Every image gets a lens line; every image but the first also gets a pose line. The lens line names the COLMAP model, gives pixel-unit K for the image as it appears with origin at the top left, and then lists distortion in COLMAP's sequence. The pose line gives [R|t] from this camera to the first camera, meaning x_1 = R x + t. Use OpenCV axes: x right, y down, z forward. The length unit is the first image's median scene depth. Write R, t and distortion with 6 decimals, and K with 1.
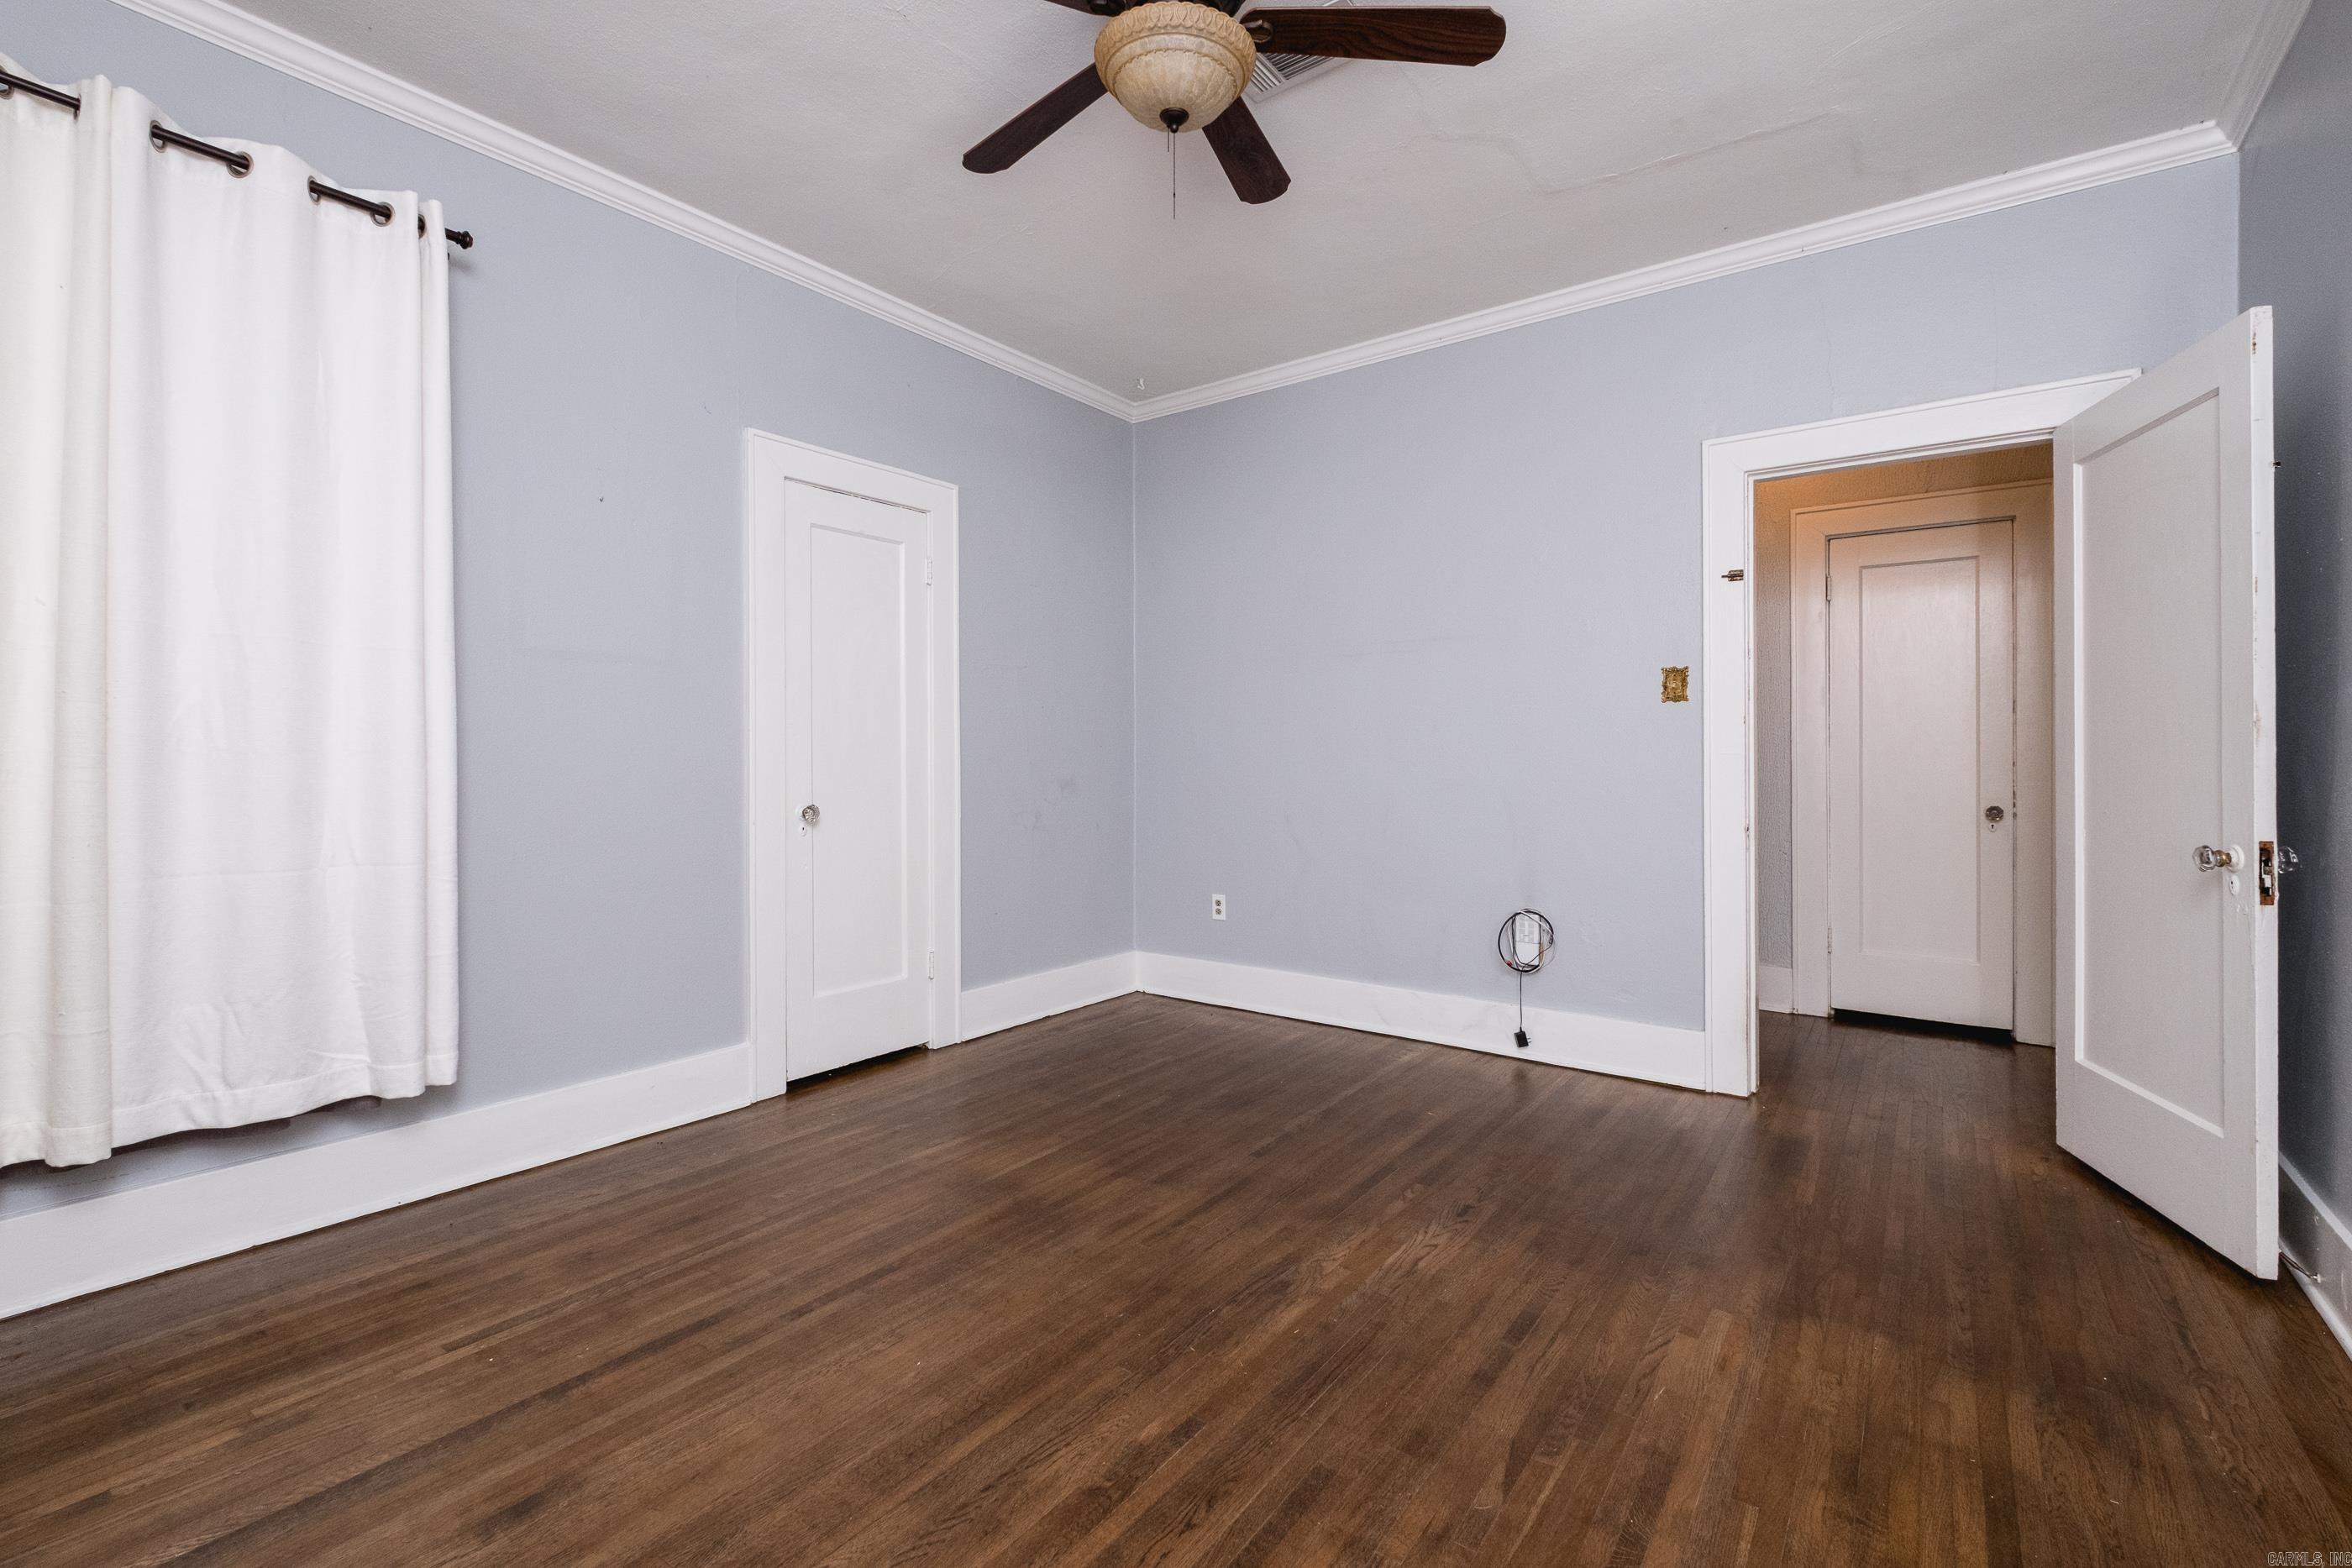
lens RADIAL K [[1028.3, 0, 1178.9], [0, 1028.3, 763.3], [0, 0, 1]] dist [0.004973, -0.001560]
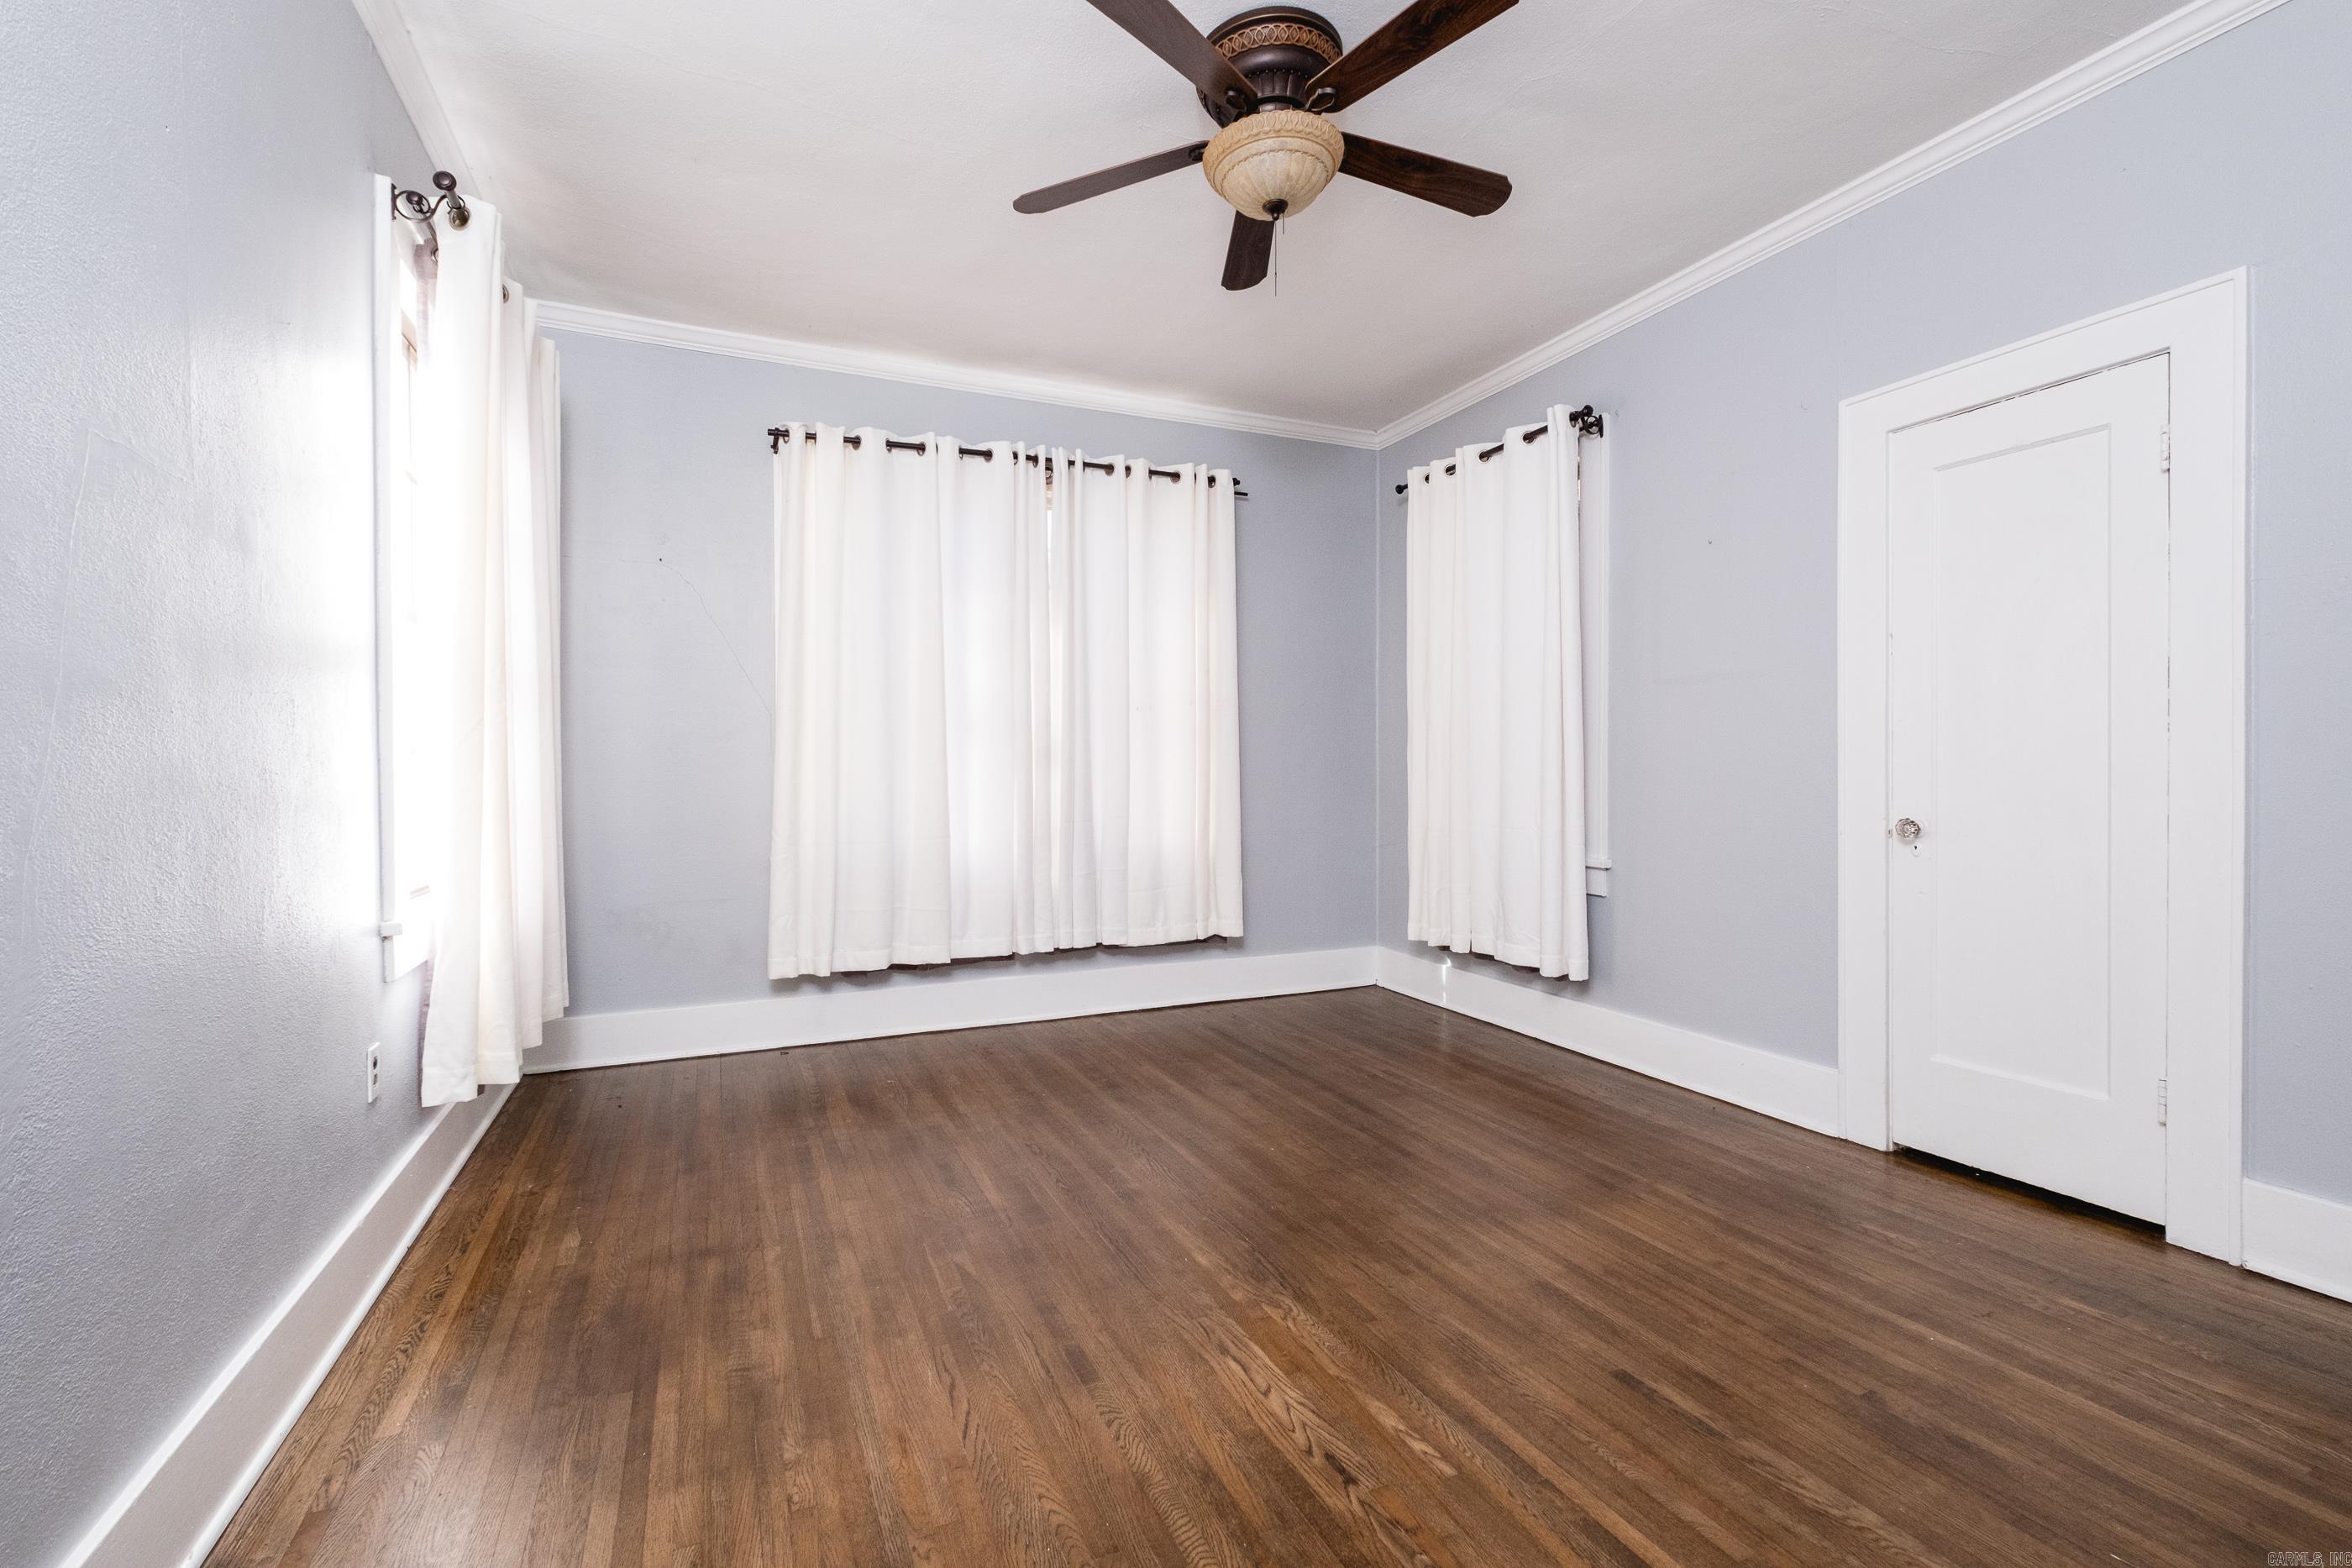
lens RADIAL K [[1028.3, 0, 1178.4], [0, 1028.3, 780.1], [0, 0, 1]] dist [0.004973, -0.001560]
pose [[-0.492673, 0.011799, -0.870135, 0.937758], [0.001958, 0.999921, 0.012450, -0.001680], [0.870212, 0.004430, -0.492657, 1.308054]]
